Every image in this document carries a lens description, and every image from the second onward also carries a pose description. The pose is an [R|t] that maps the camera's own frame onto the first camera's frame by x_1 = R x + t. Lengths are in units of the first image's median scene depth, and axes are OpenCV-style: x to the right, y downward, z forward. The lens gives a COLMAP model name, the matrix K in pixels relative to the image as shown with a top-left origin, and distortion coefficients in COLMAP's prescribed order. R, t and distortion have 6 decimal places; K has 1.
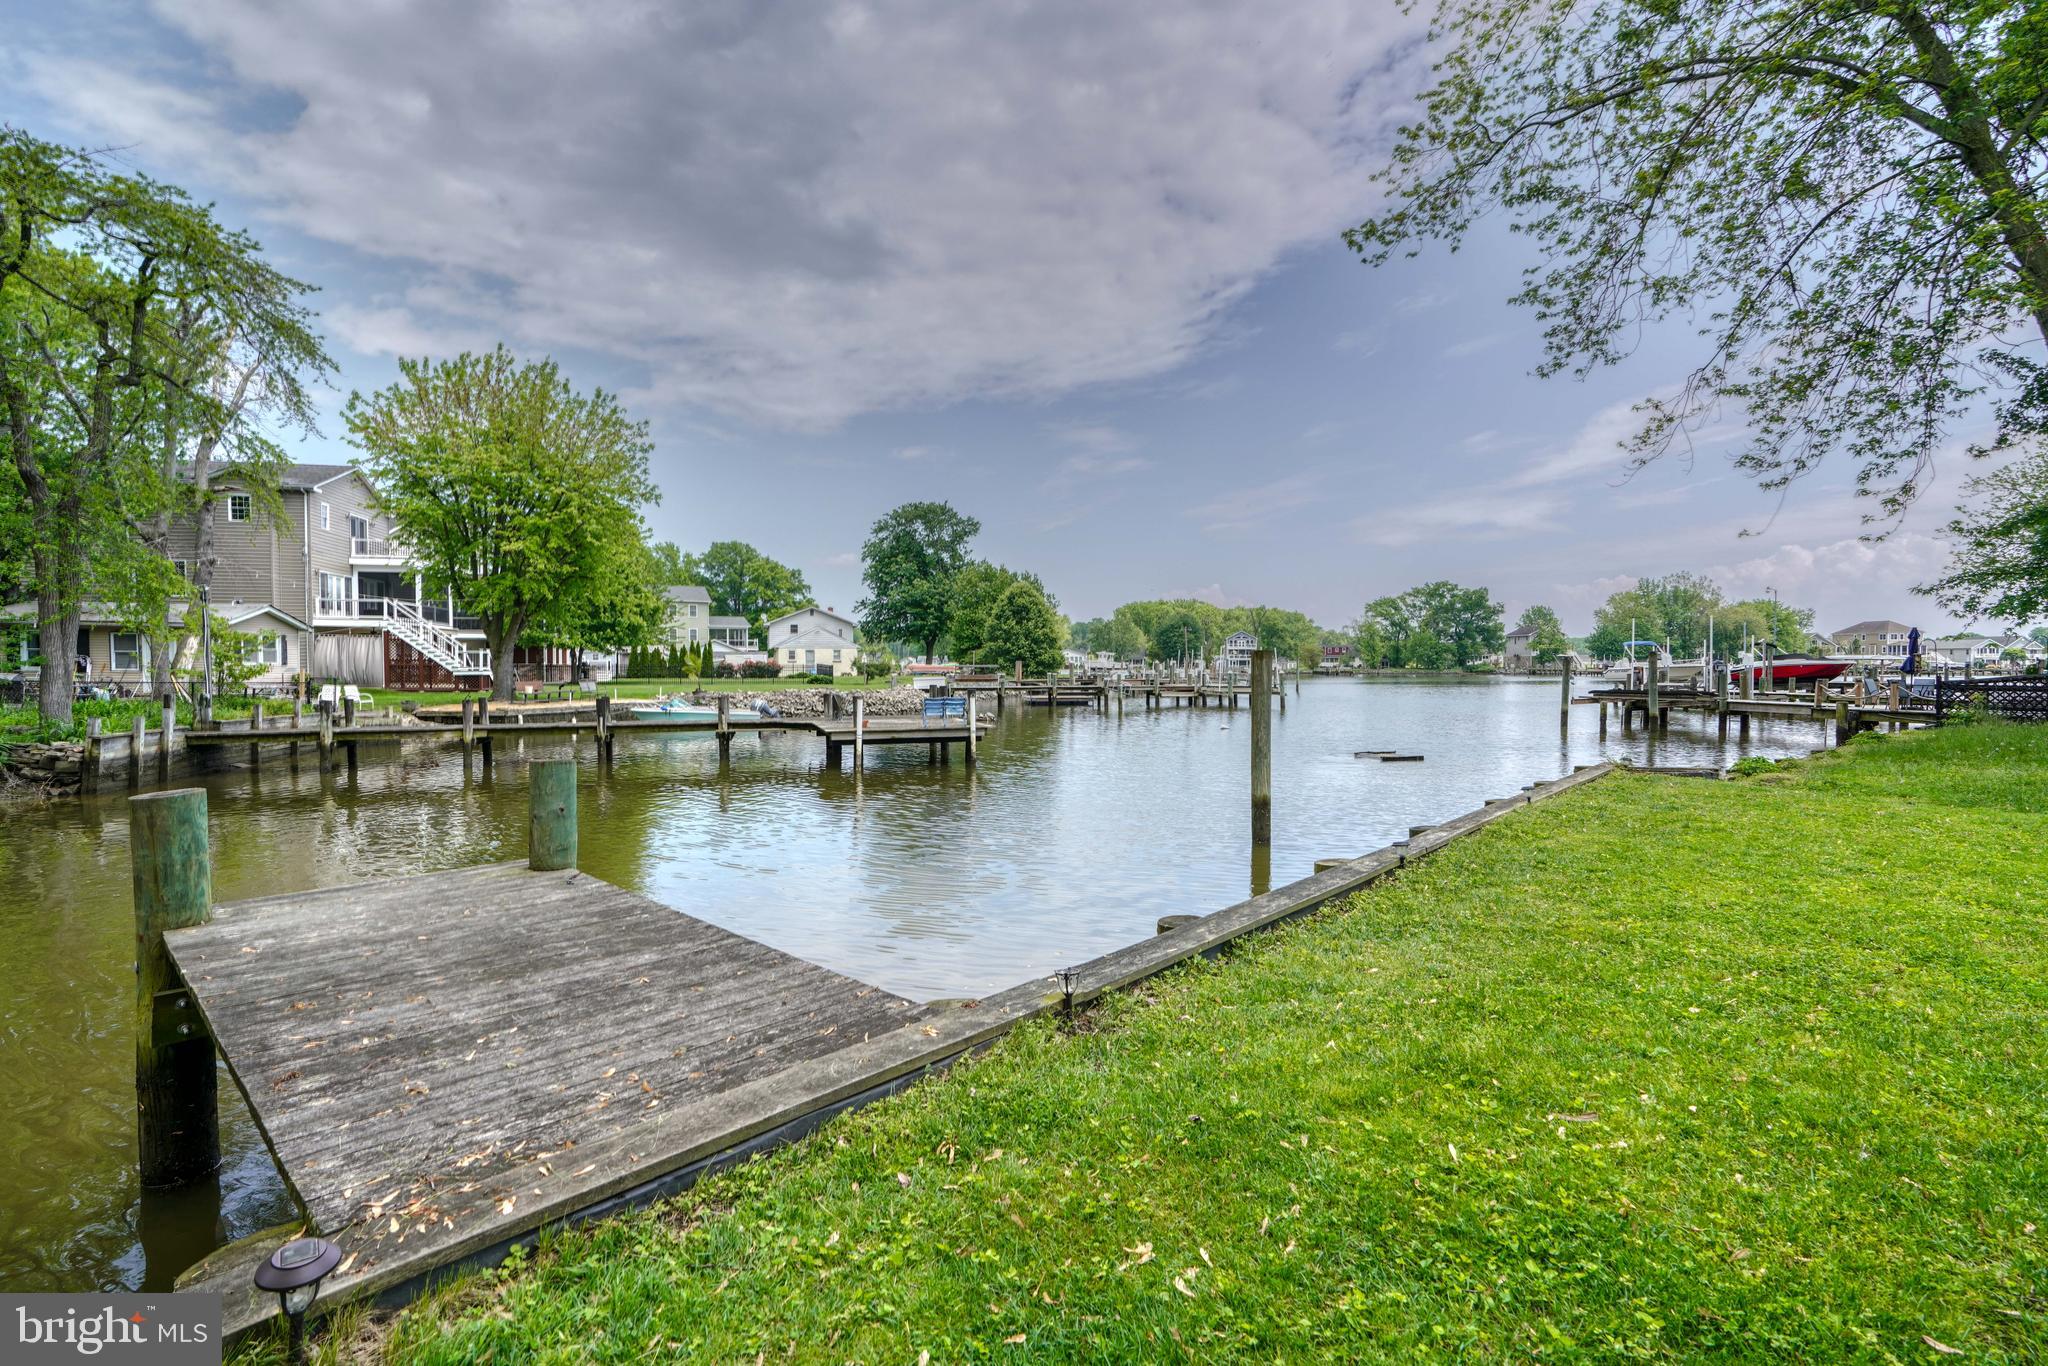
lens RADIAL K [[930.2, 0, 1023.4], [0, 930.2, 685.3], [0, 0, 1]] dist [-0.023386, -0.000048]
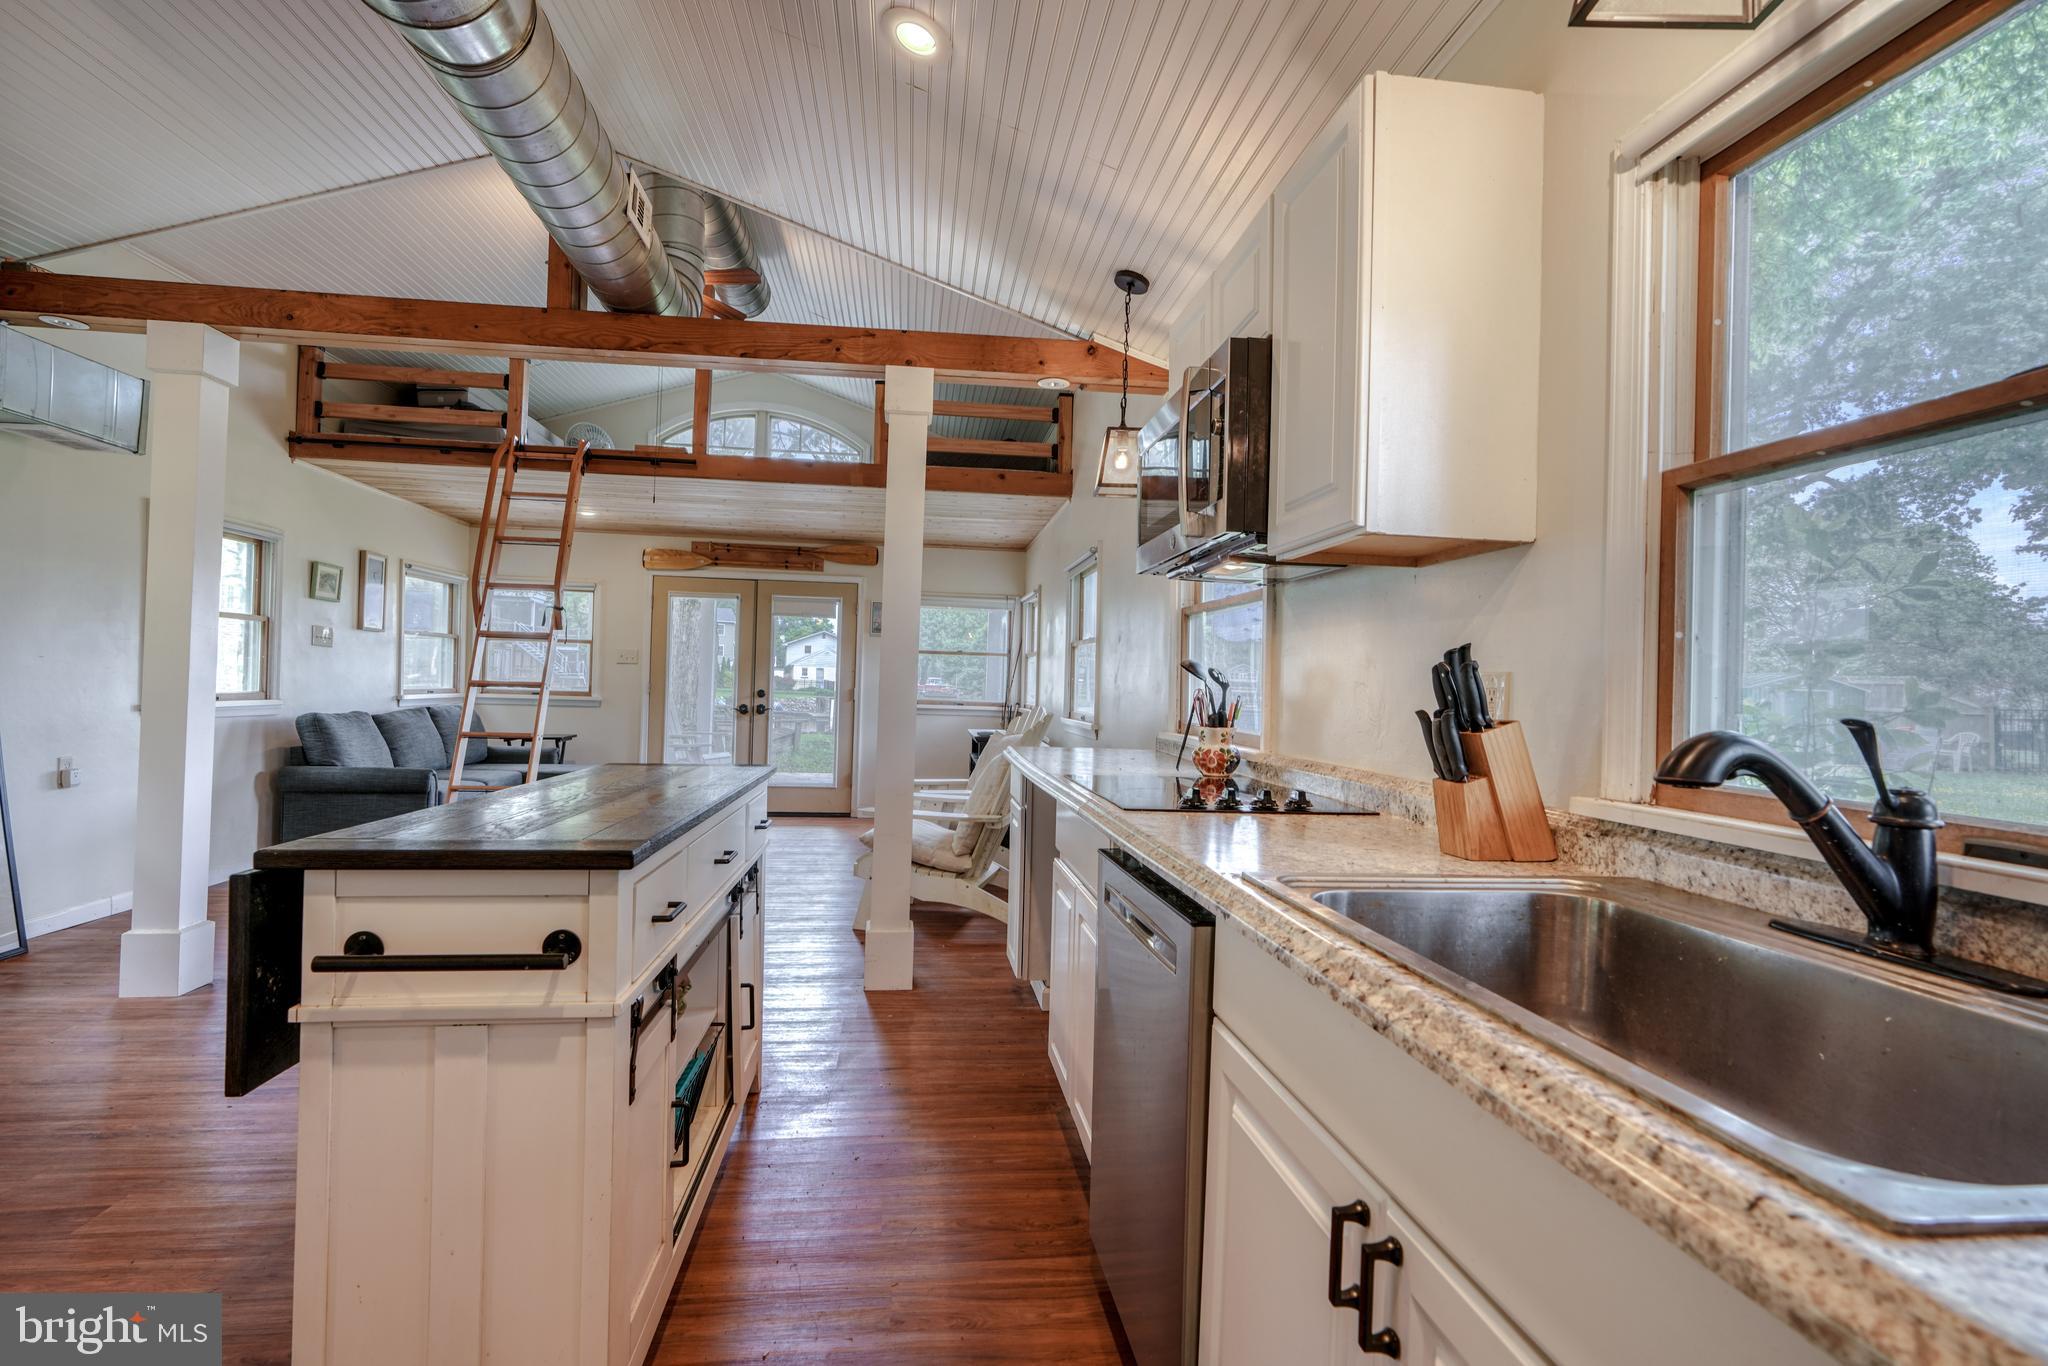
lens RADIAL K [[960.5, 0, 1018.1], [0, 960.5, 676.5], [0, 0, 1]] dist [-0.001297, 0.000337]
pose [[0.998893, 0.036002, -0.030267, 0.057838], [-0.037052, 0.998705, -0.034874, 0.005356], [0.028972, 0.035957, 0.998933, -0.207812]]
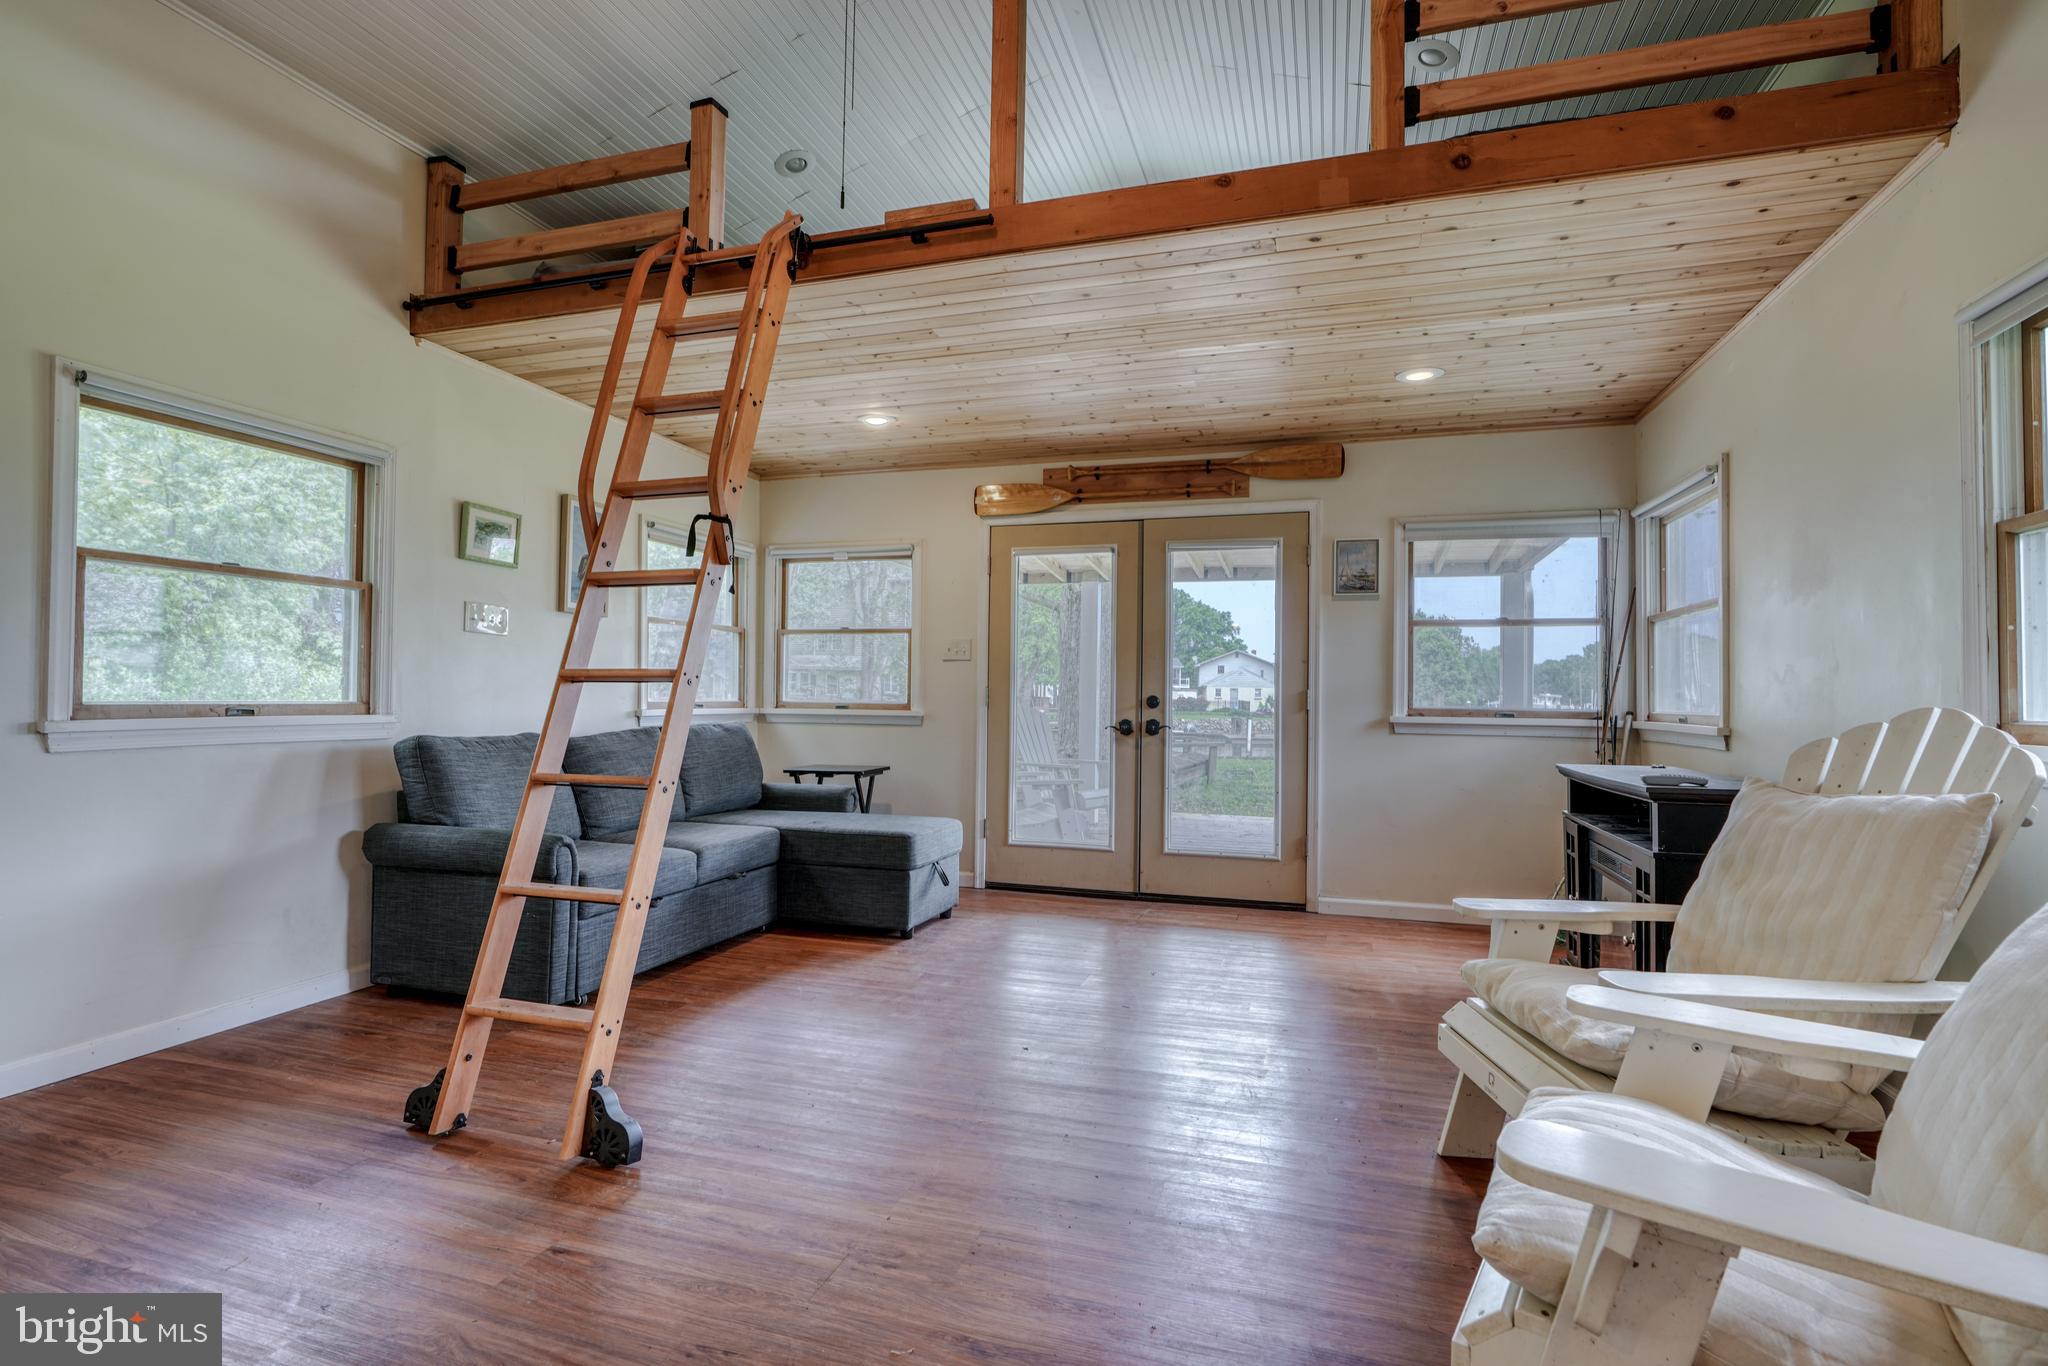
lens RADIAL K [[960.5, 0, 1022.4], [0, 960.5, 689.2], [0, 0, 1]] dist [-0.001297, 0.000337]
pose [[0.900475, 0.011508, -0.434756, 0.046836], [-0.027586, 0.999148, -0.030688, 0.005987], [0.434033, 0.039627, 0.900025, -0.165461]]
